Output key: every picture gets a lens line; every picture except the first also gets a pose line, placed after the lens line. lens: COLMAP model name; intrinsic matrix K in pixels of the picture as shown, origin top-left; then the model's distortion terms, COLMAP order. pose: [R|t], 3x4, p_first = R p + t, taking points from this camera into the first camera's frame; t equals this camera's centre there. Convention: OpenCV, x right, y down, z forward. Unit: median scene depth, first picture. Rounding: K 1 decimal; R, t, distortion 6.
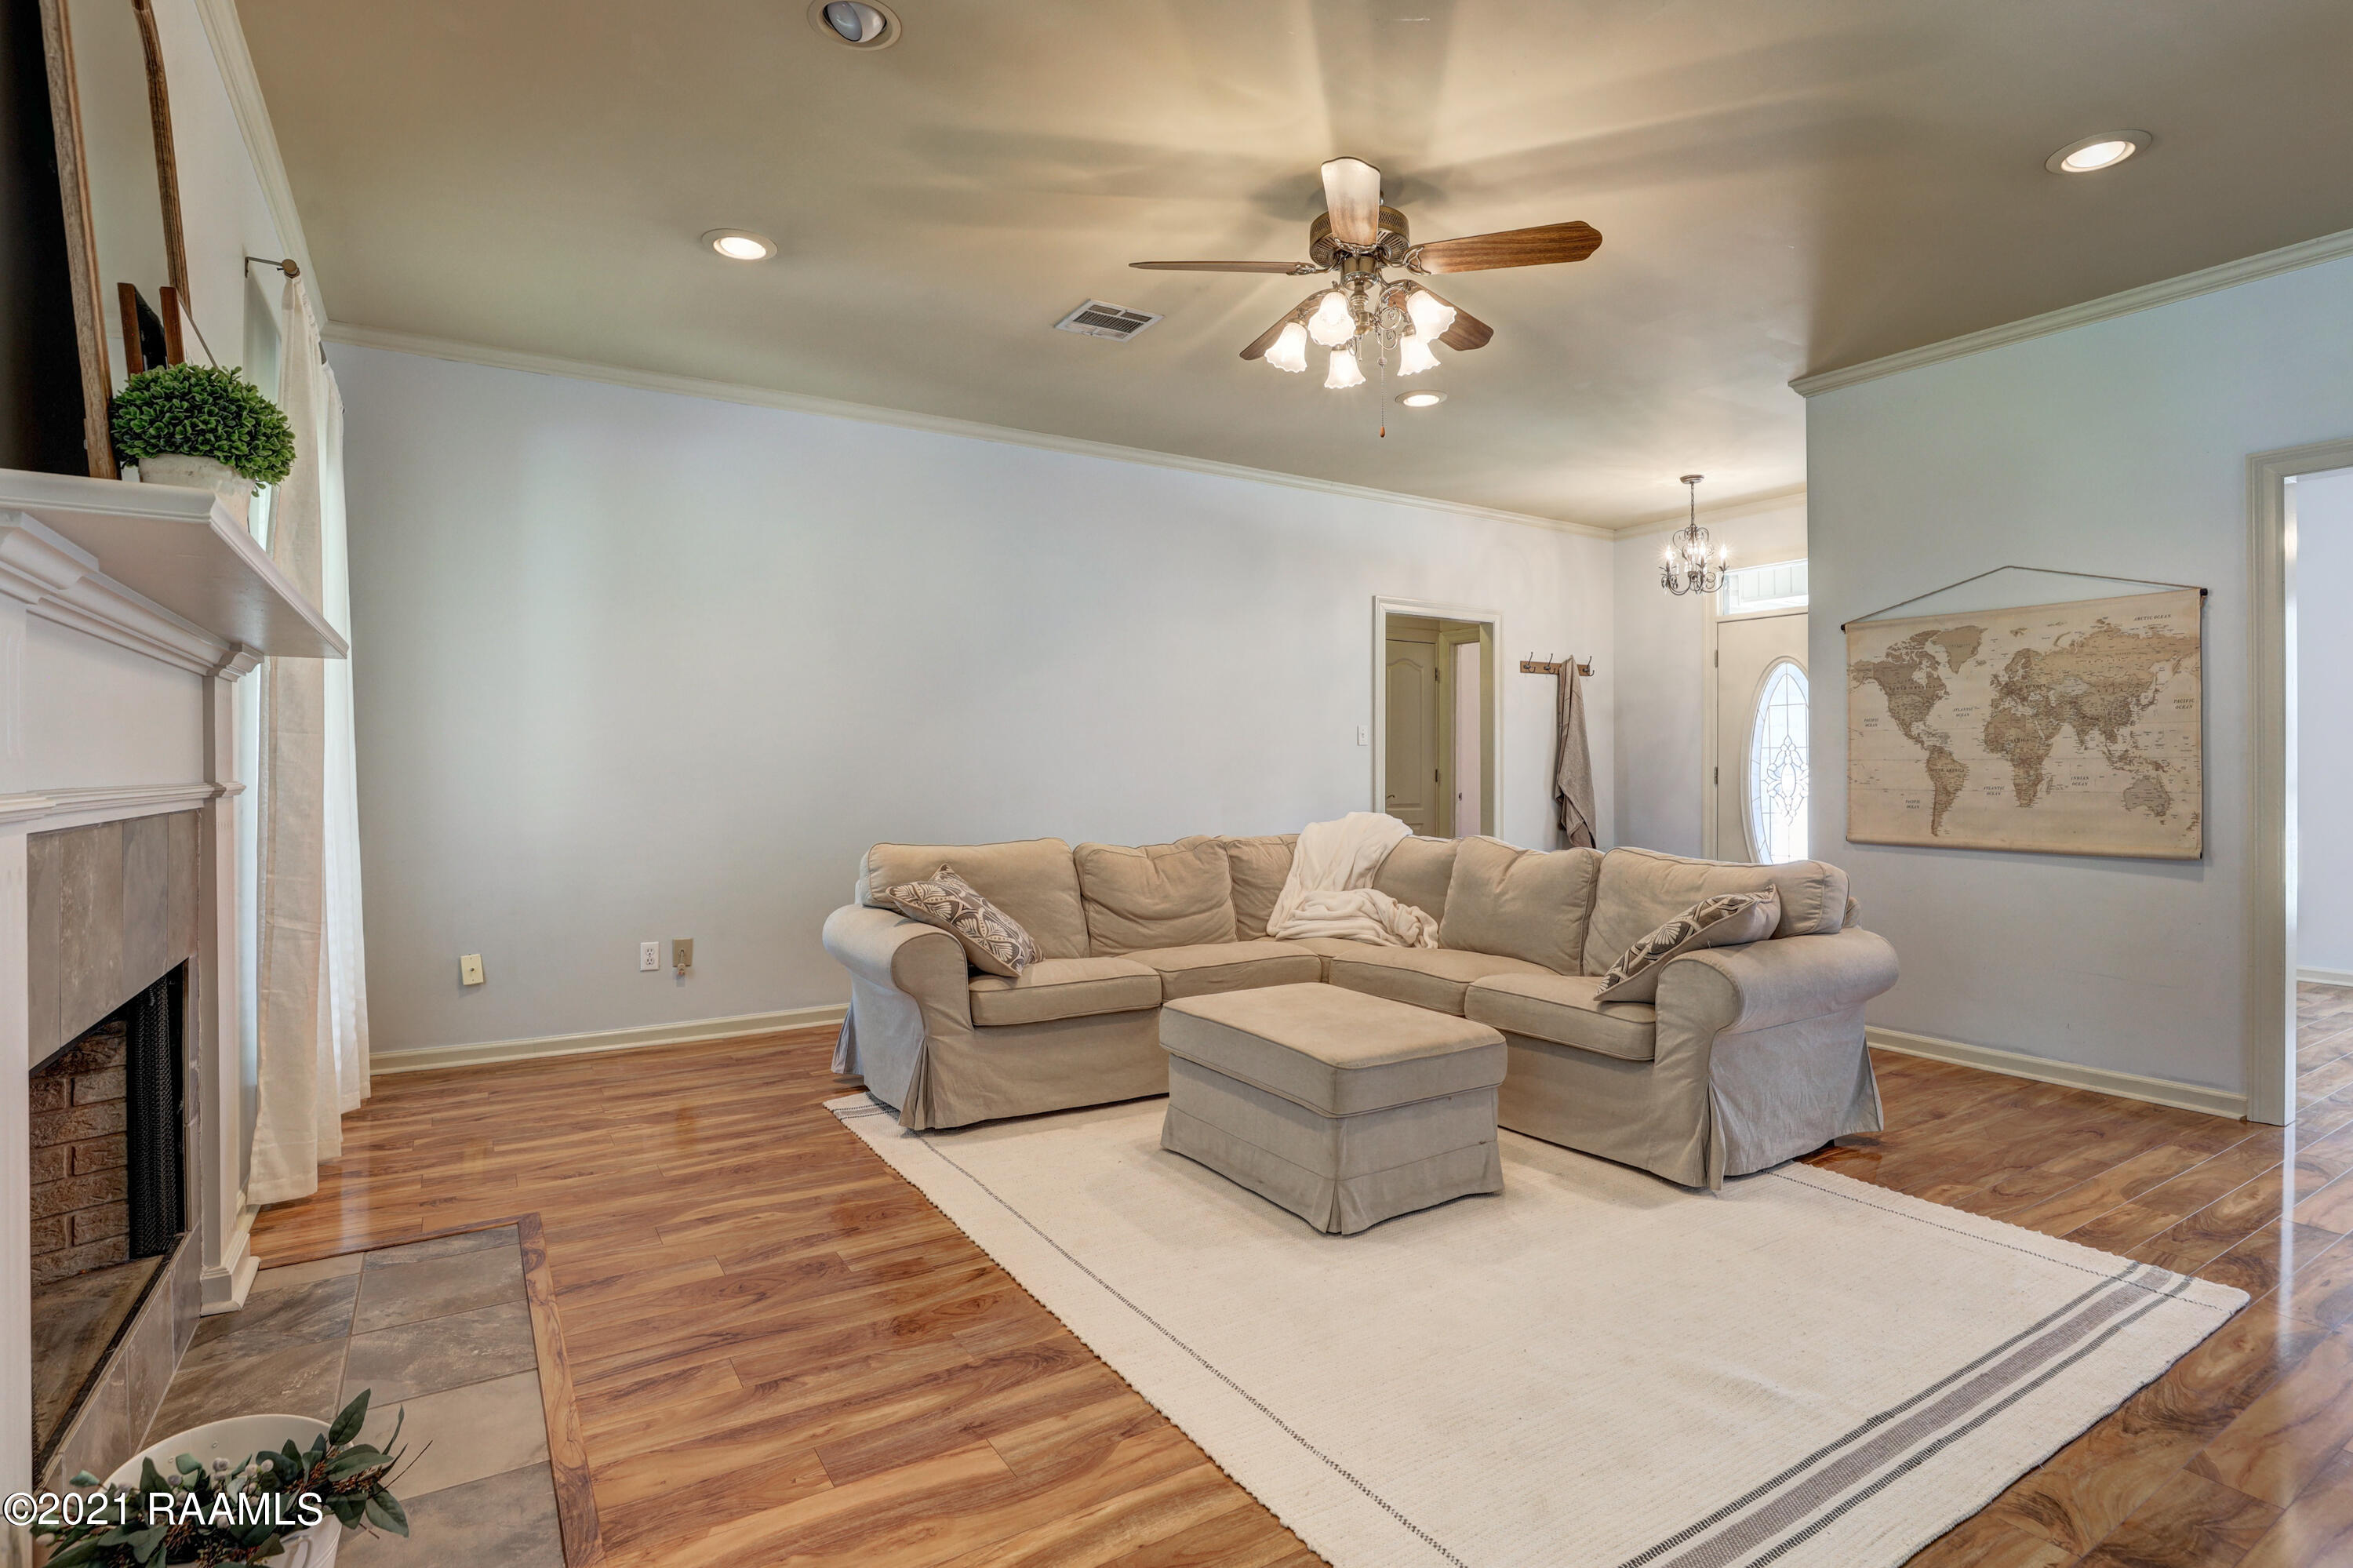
lens RADIAL K [[1143.0, 0, 1174.7], [0, 1143.0, 774.2], [0, 0, 1]] dist [-0.030165, -0.000178]
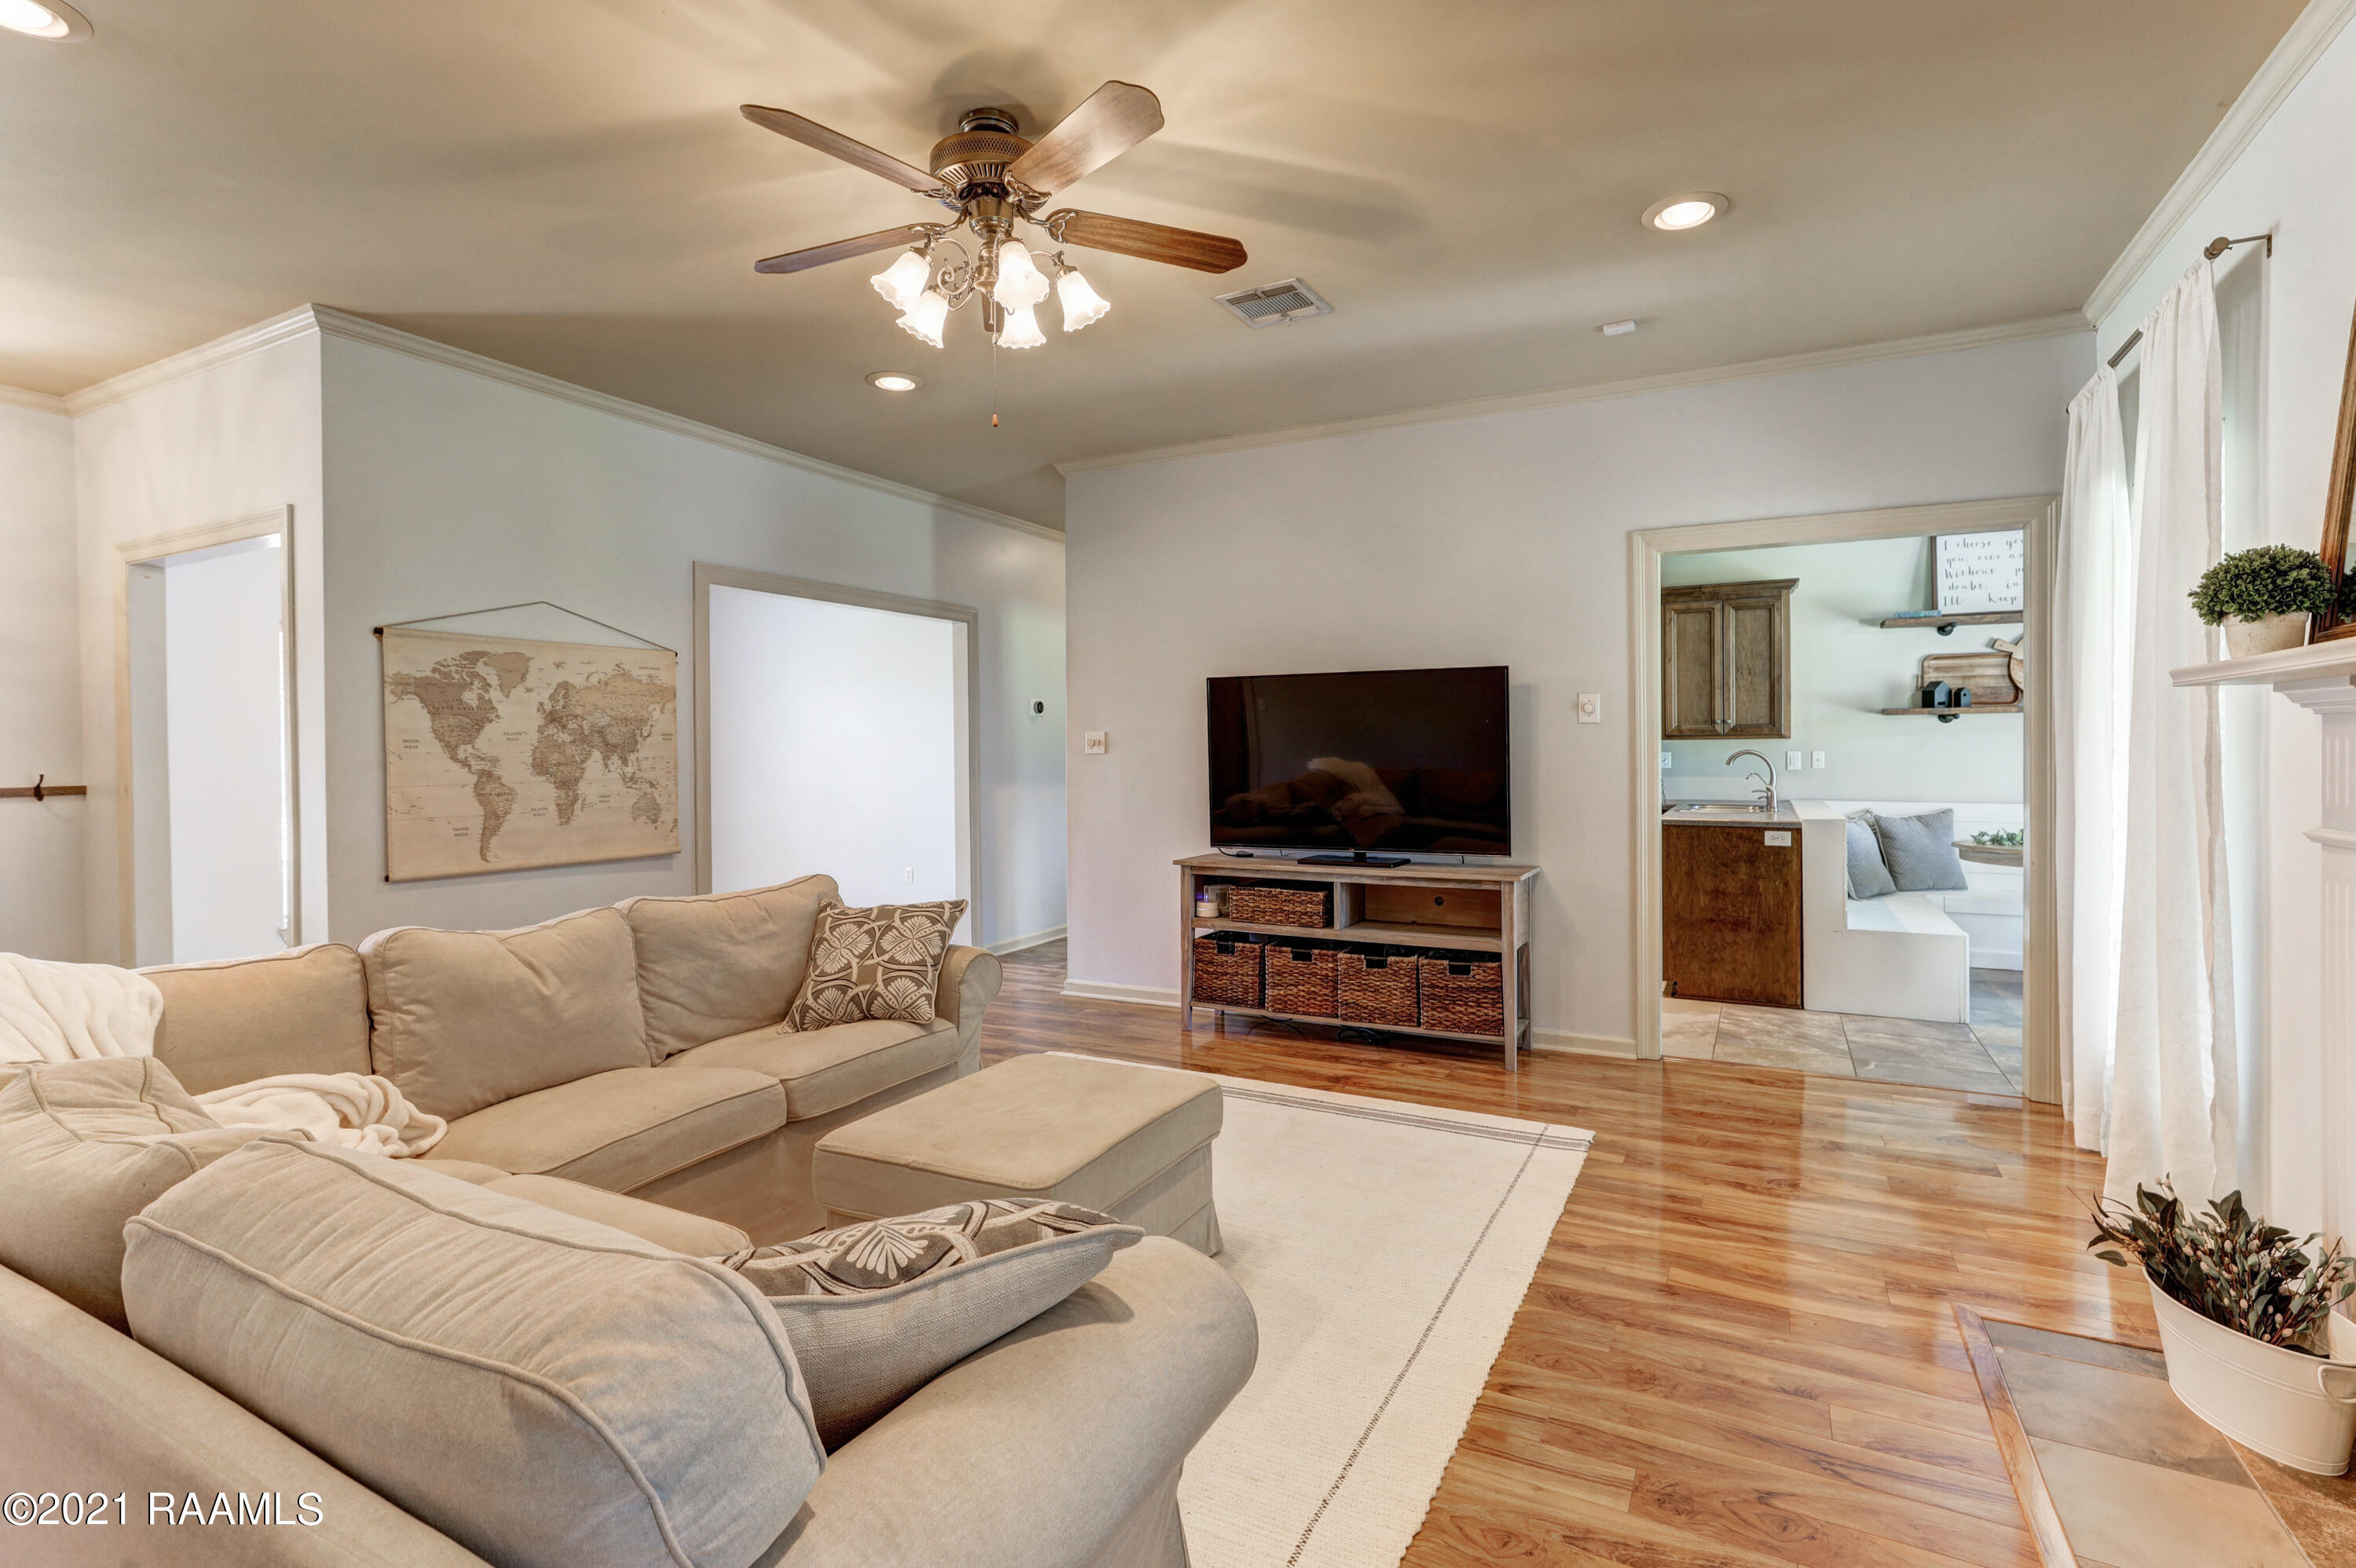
lens RADIAL K [[1112.8, 0, 1184.0], [0, 1112.8, 759.1], [0, 0, 1]] dist [-0.000087, 0.000510]
pose [[-0.501111, -0.006873, 0.865356, -0.510486], [0.011320, 0.999831, 0.014497, -0.045896], [-0.865309, 0.017060, -0.500948, 1.060335]]
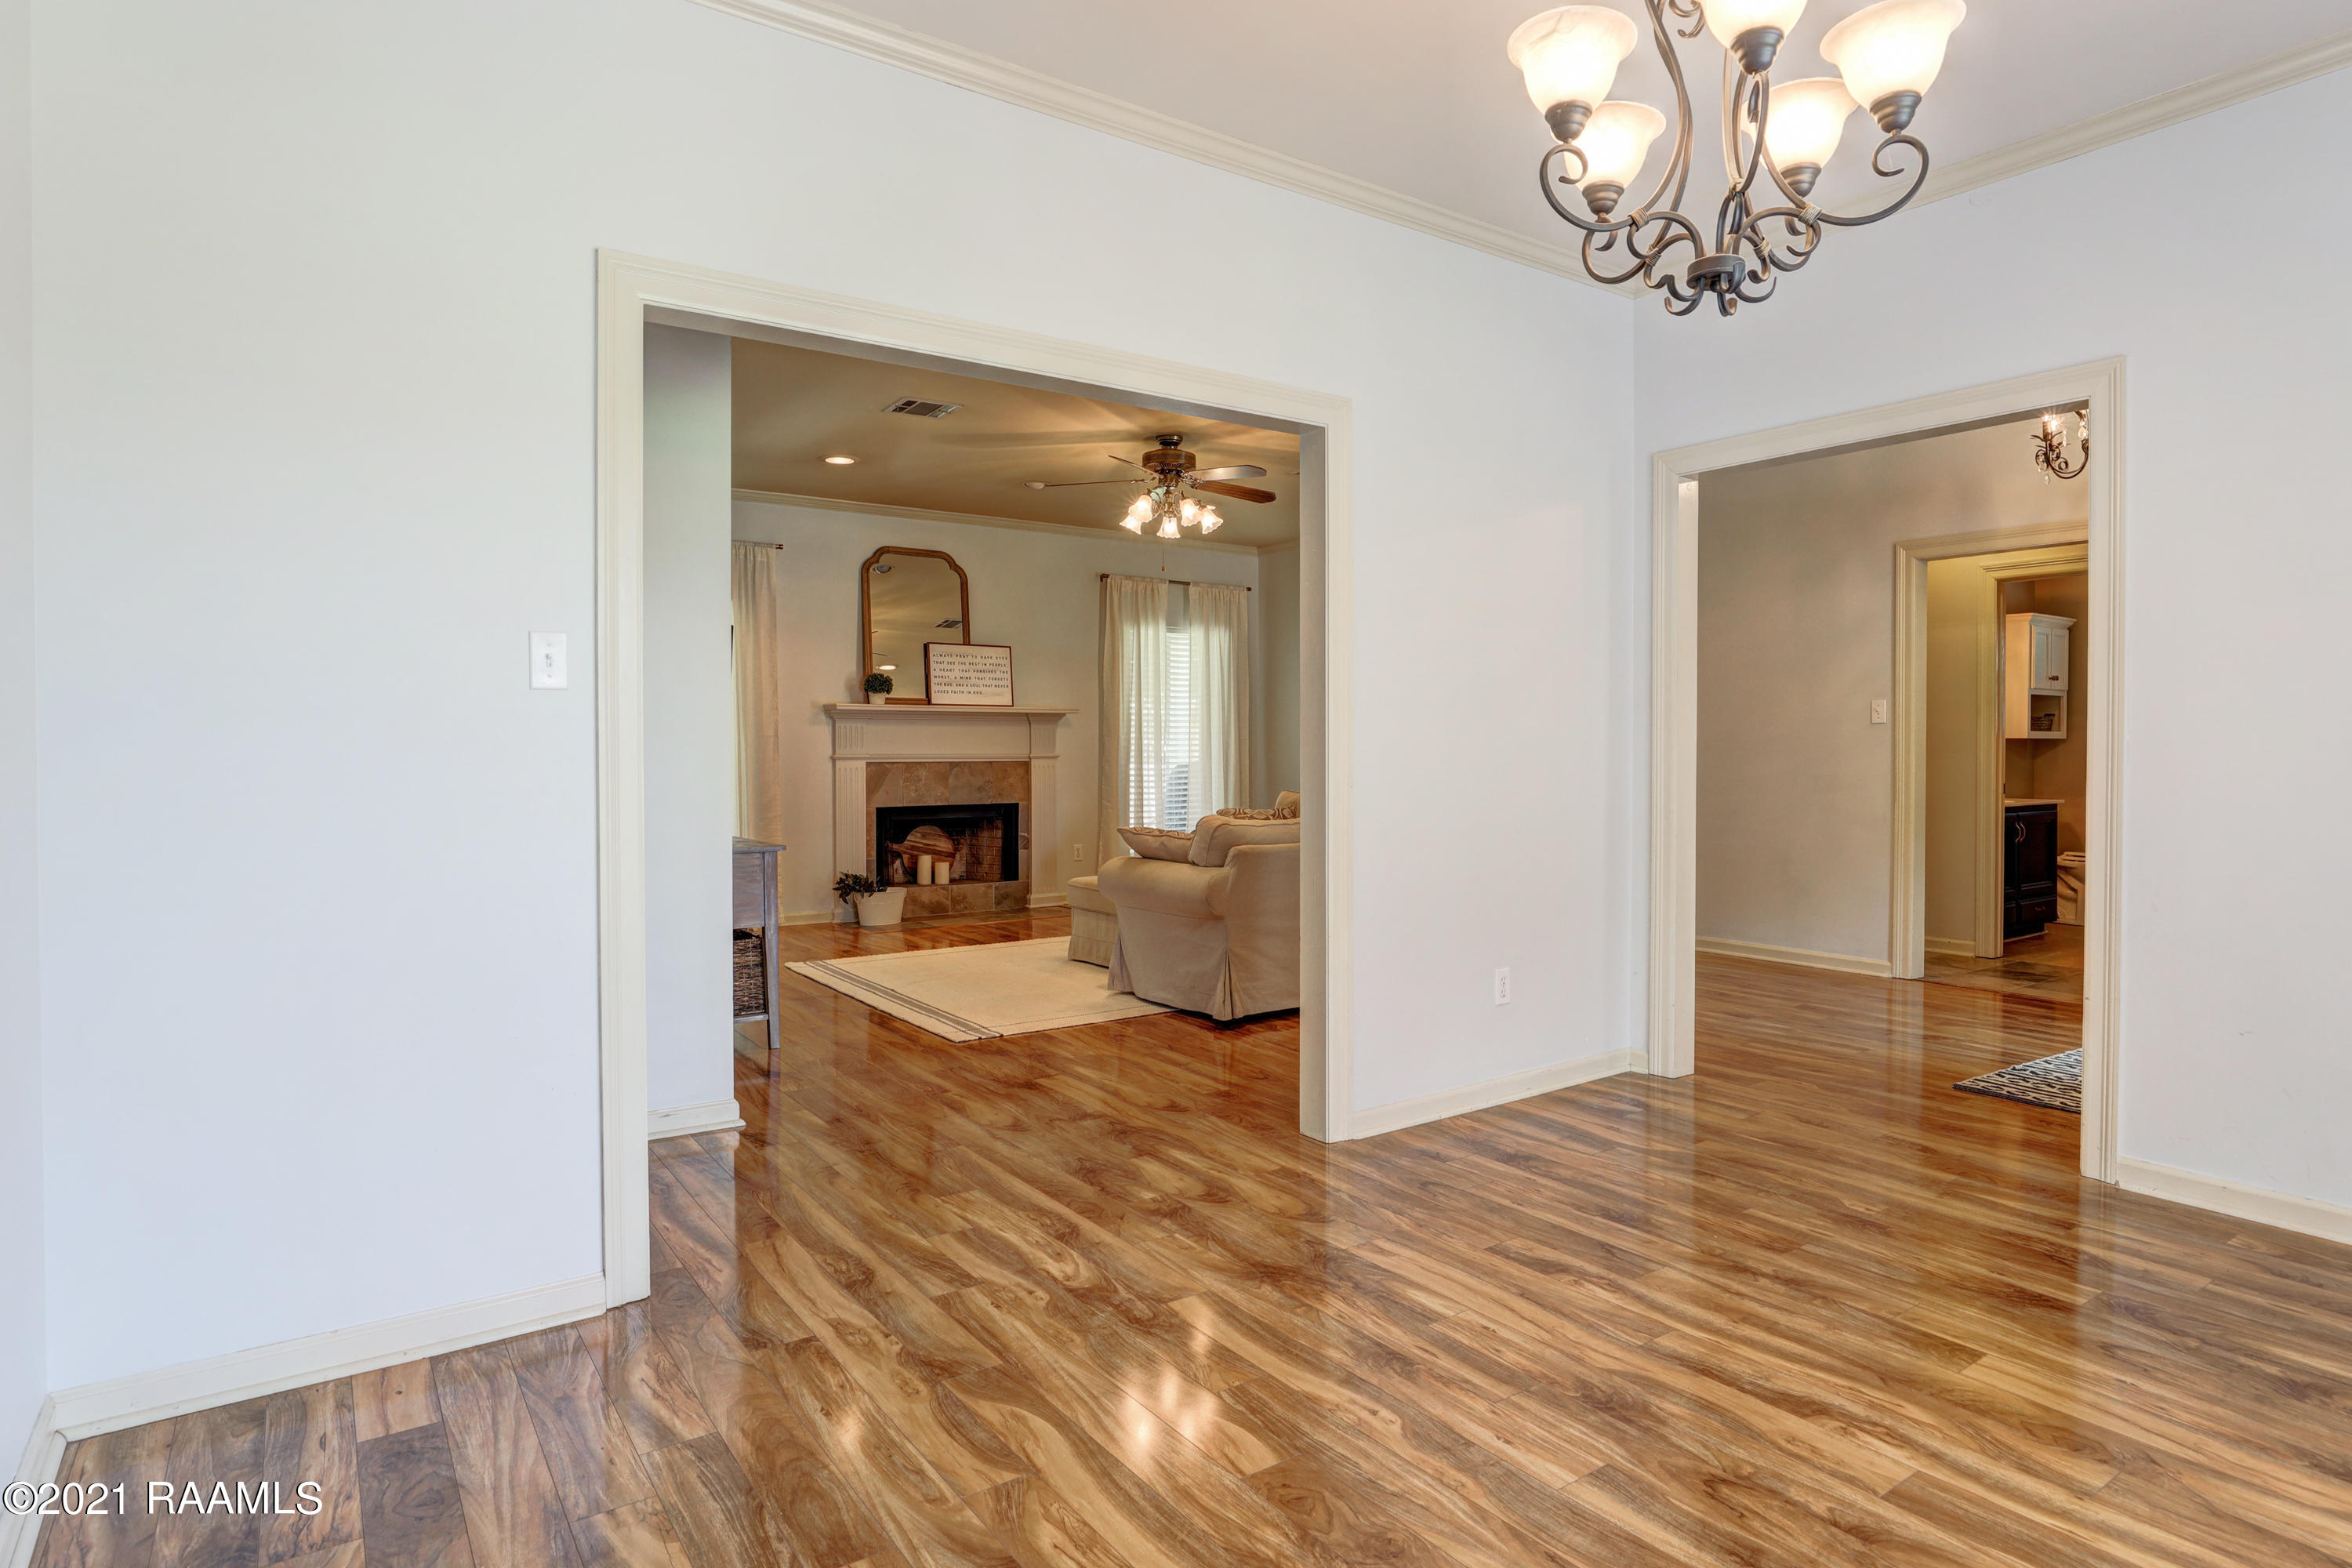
lens RADIAL K [[1269.8, 0, 1174.9], [0, 1269.8, 786.4], [0, 0, 1]] dist [0.005667, 0.000100]
pose [[0.044323, 0.023198, -0.998748, 1.827713], [-0.002315, 0.999730, 0.023119, 0.004729], [0.999015, 0.001288, 0.044365, 0.753044]]
